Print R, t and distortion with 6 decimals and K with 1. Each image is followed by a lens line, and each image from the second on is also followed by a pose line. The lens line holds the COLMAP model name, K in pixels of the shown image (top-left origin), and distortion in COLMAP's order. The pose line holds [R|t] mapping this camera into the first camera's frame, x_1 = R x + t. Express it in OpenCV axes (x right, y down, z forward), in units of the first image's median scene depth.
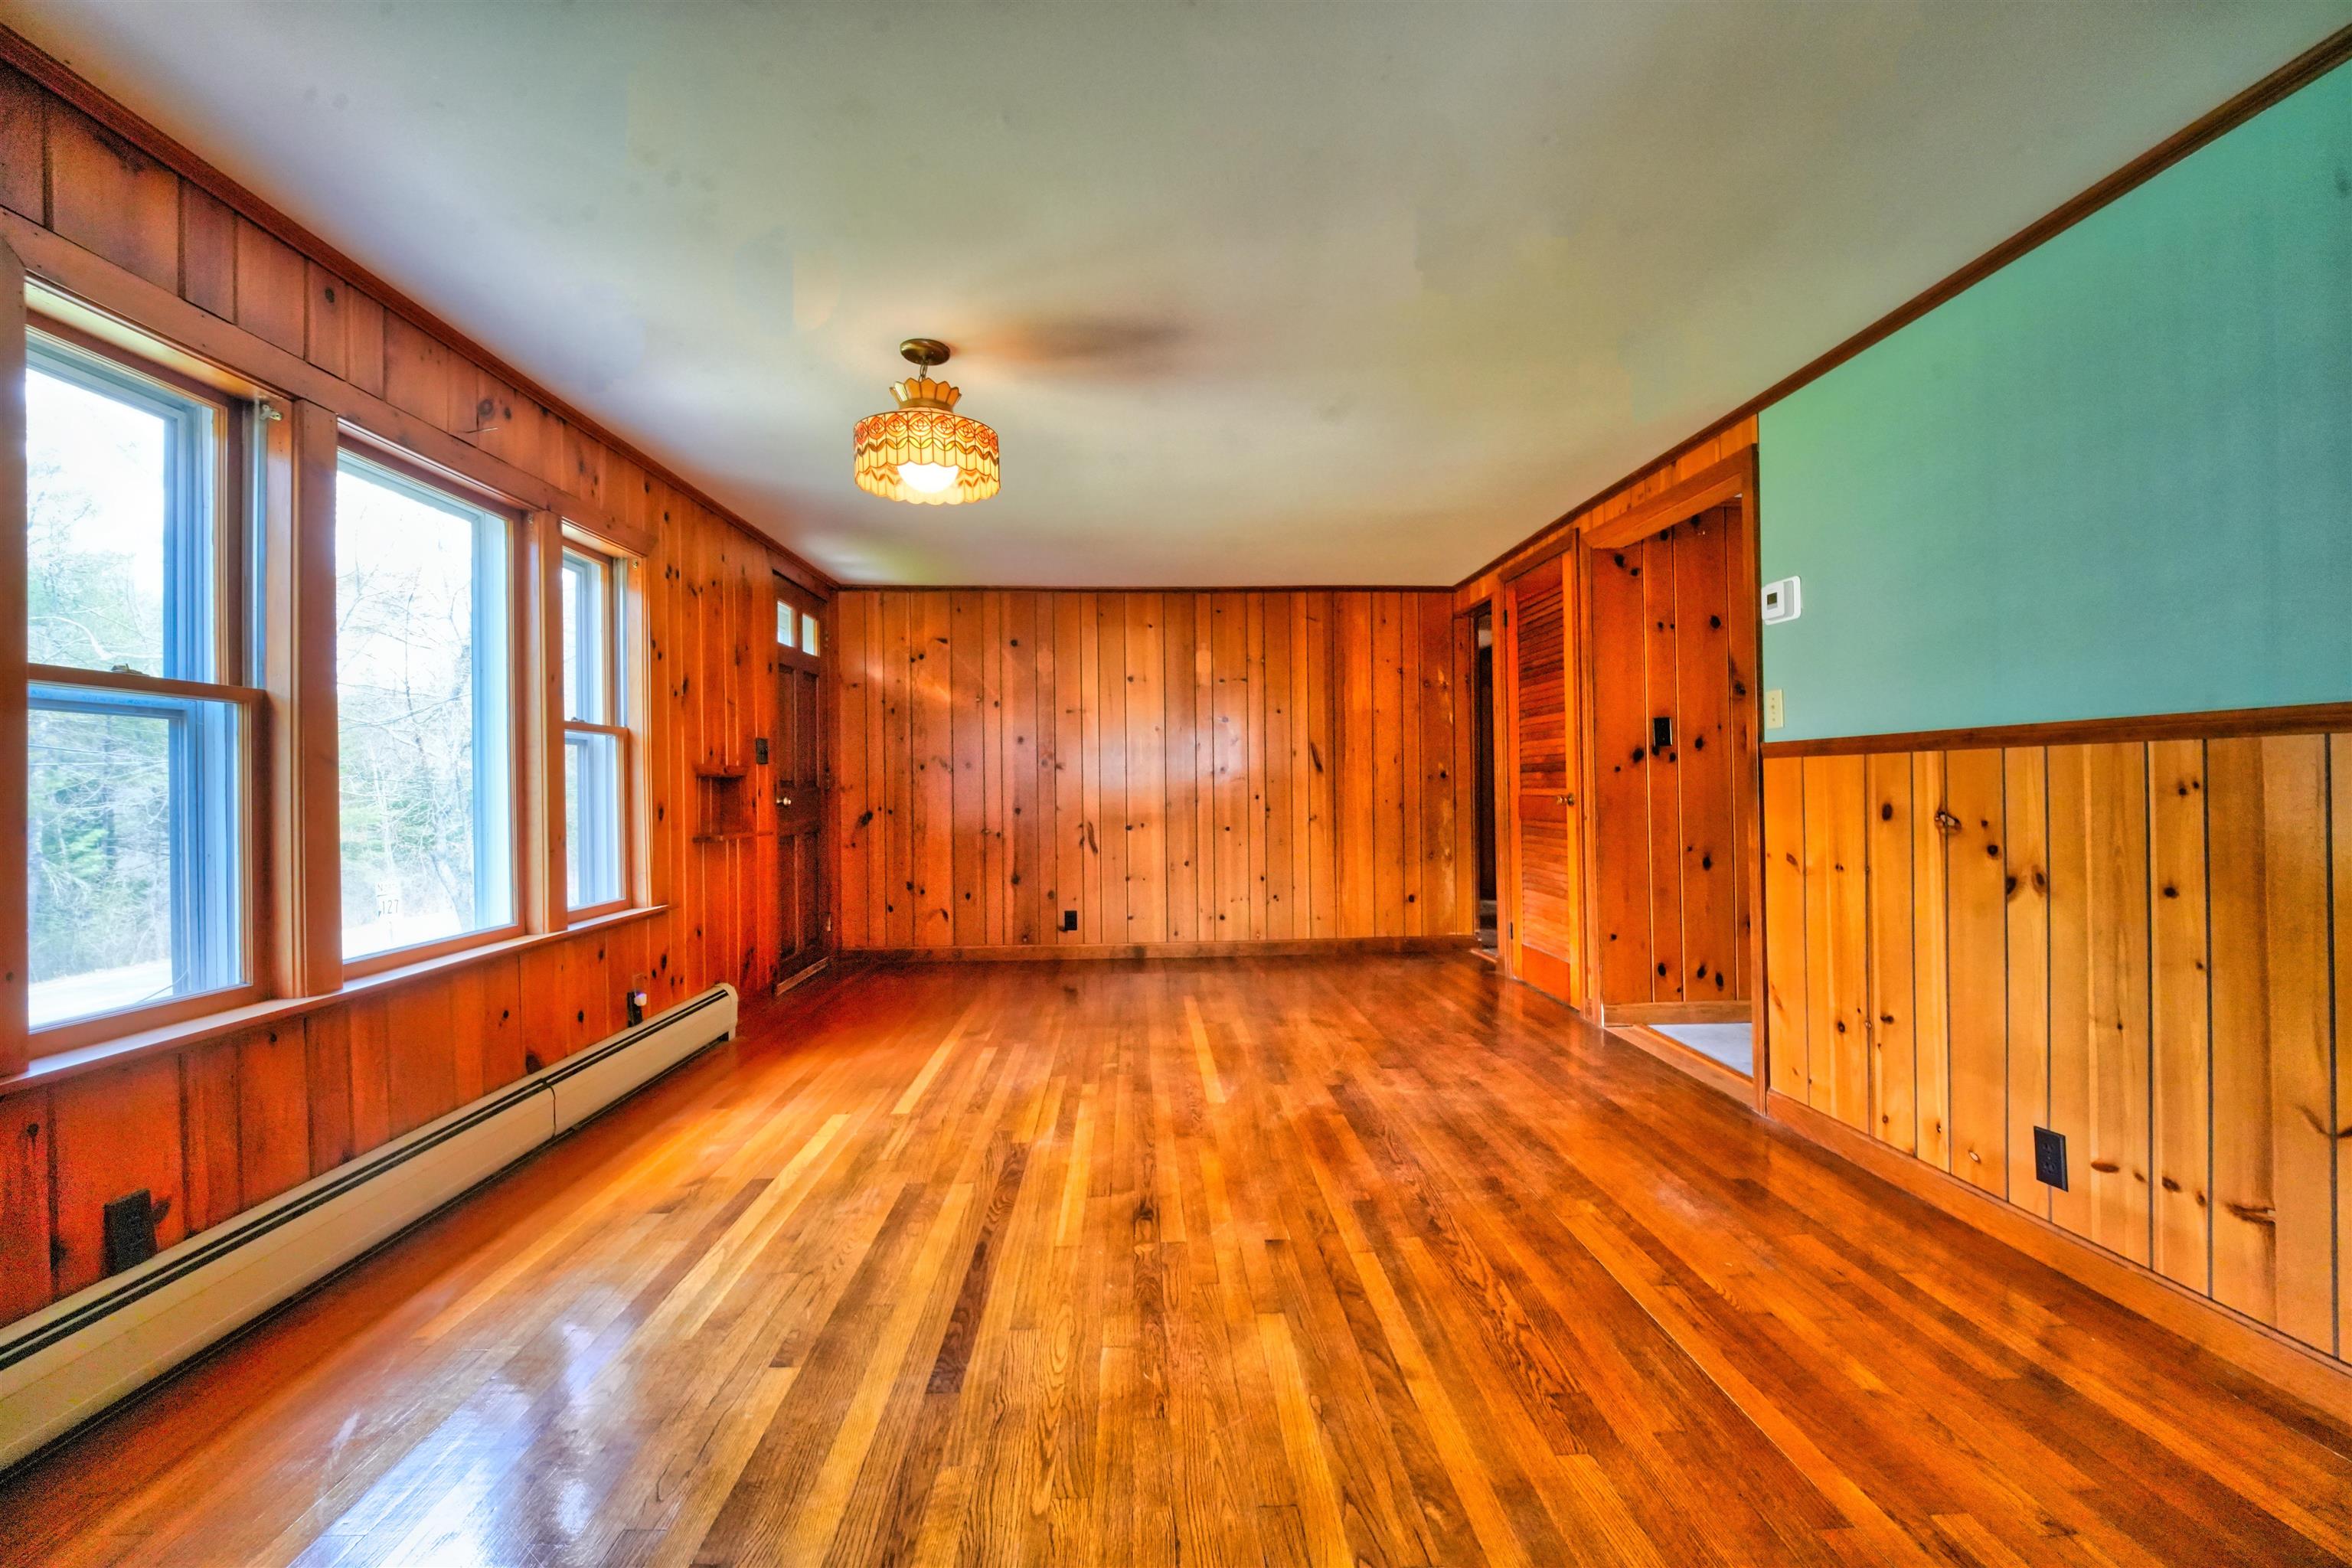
lens RADIAL K [[967.6, 0, 1176.0], [0, 967.6, 784.0], [0, 0, 1]] dist [0.006302, -0.008430]
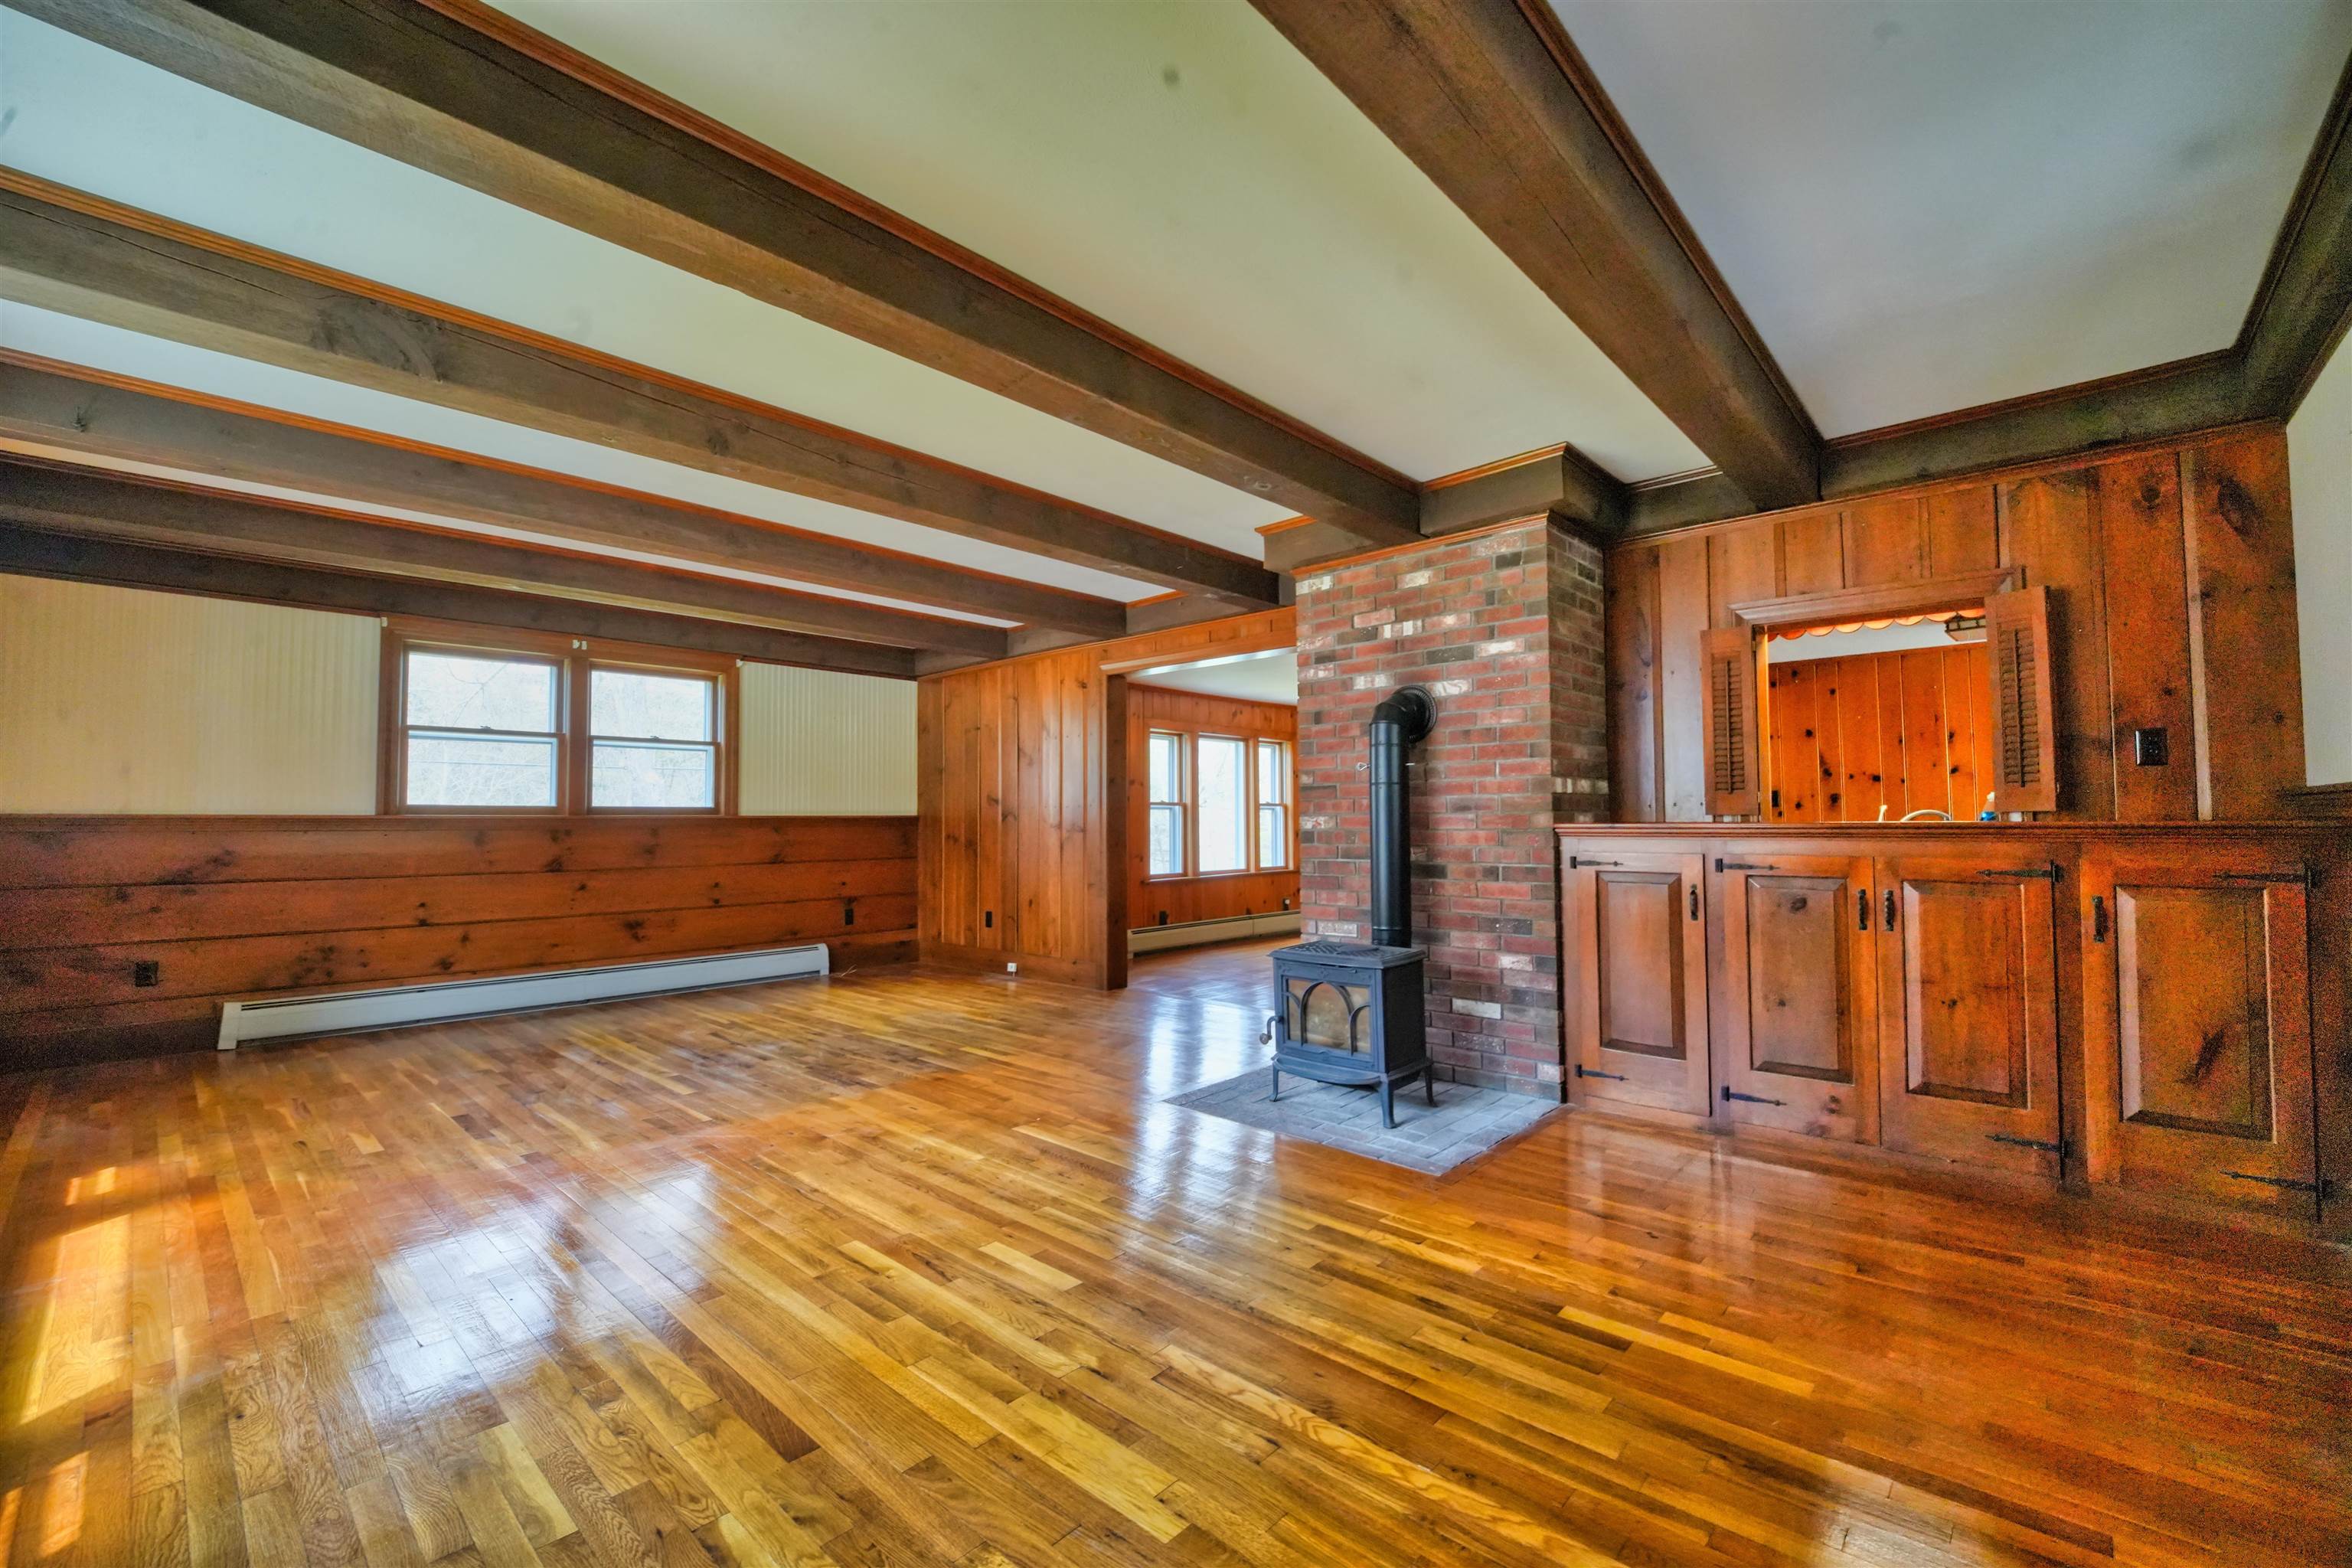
lens RADIAL K [[967.6, 0, 1176.0], [0, 967.6, 784.0], [0, 0, 1]] dist [0.006302, -0.008430]
pose [[0.699817, -0.018220, -0.714090, 1.491933], [-0.004573, 0.999540, -0.029985, -0.036070], [0.714307, 0.024250, 0.699412, -1.446906]]
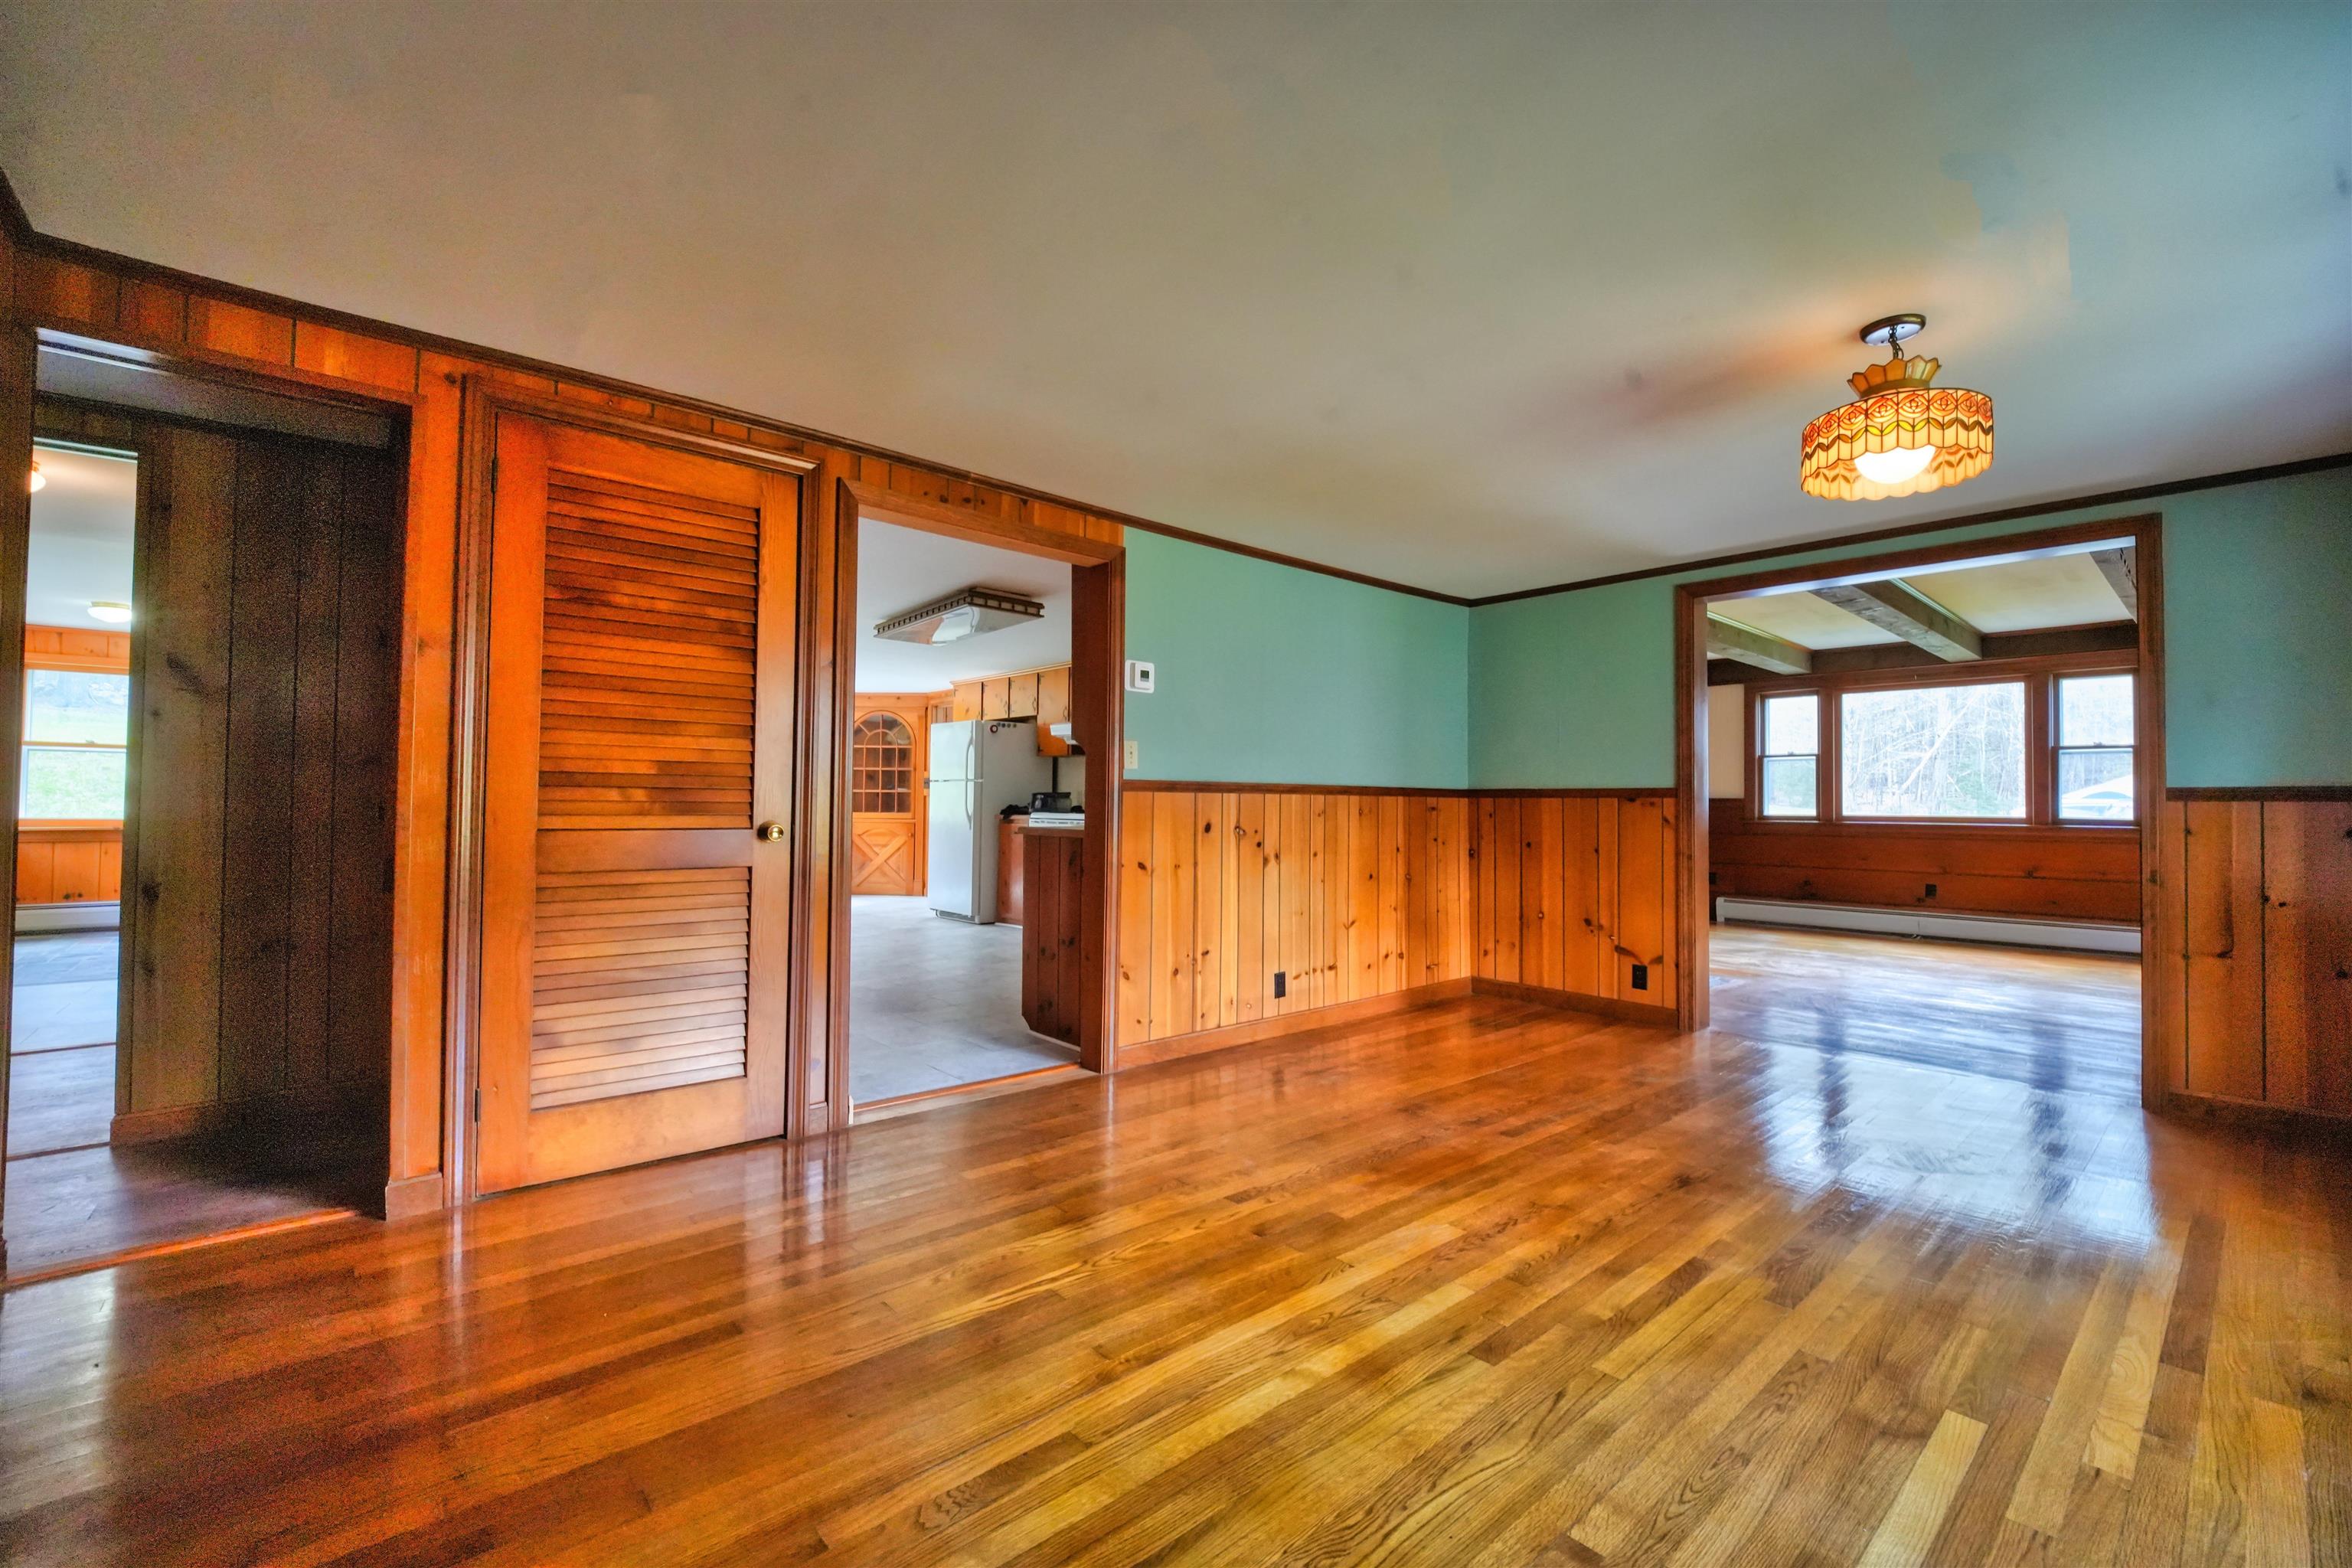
lens RADIAL K [[967.6, 0, 1176.0], [0, 967.6, 784.0], [0, 0, 1]] dist [0.006302, -0.008430]
pose [[-0.616016, 0.021139, 0.787450, -0.505120], [-0.002603, 0.999580, -0.028870, 0.001295], [-0.787729, -0.019834, -0.615702, 1.925154]]
